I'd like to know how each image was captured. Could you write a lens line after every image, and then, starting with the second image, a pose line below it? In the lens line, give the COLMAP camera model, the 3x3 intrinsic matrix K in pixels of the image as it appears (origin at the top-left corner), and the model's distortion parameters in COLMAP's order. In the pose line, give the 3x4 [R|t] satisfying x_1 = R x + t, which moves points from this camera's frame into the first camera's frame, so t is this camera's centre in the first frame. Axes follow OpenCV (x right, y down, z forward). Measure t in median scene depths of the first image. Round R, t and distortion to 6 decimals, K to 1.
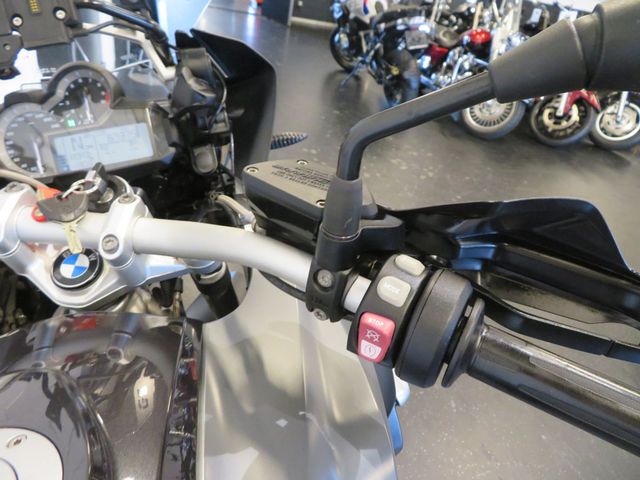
lens RADIAL K [[464.1, 0, 320.0], [0, 464.1, 240.0], [0, 0, 1]] dist [-0.008965, 0.007740]
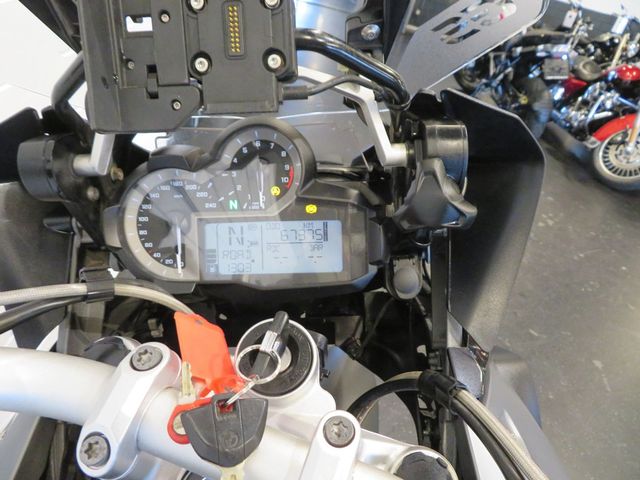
lens RADIAL K [[472.6, 0, 320.0], [0, 472.6, 240.0], [0, 0, 1]] dist [-0.000653, 0.003571]
pose [[0.969830, 0.181255, -0.163022, -0.295689], [-0.184079, 0.982909, -0.002258, -0.223012], [0.159827, 0.032199, 0.986620, 0.349827]]
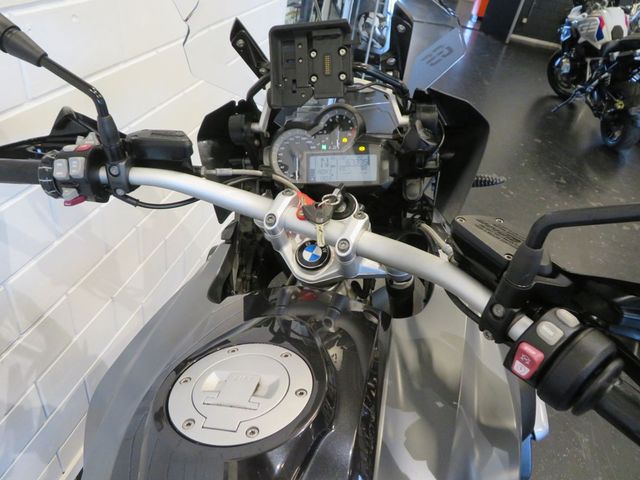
lens RADIAL K [[464.1, 0, 320.0], [0, 464.1, 240.0], [0, 0, 1]] dist [-0.008965, 0.007740]
pose [[0.913034, 0.219825, -0.343578, -0.024557], [-0.225566, 0.973939, 0.023710, -0.018008], [0.339836, 0.055851, 0.938825, -0.256108]]
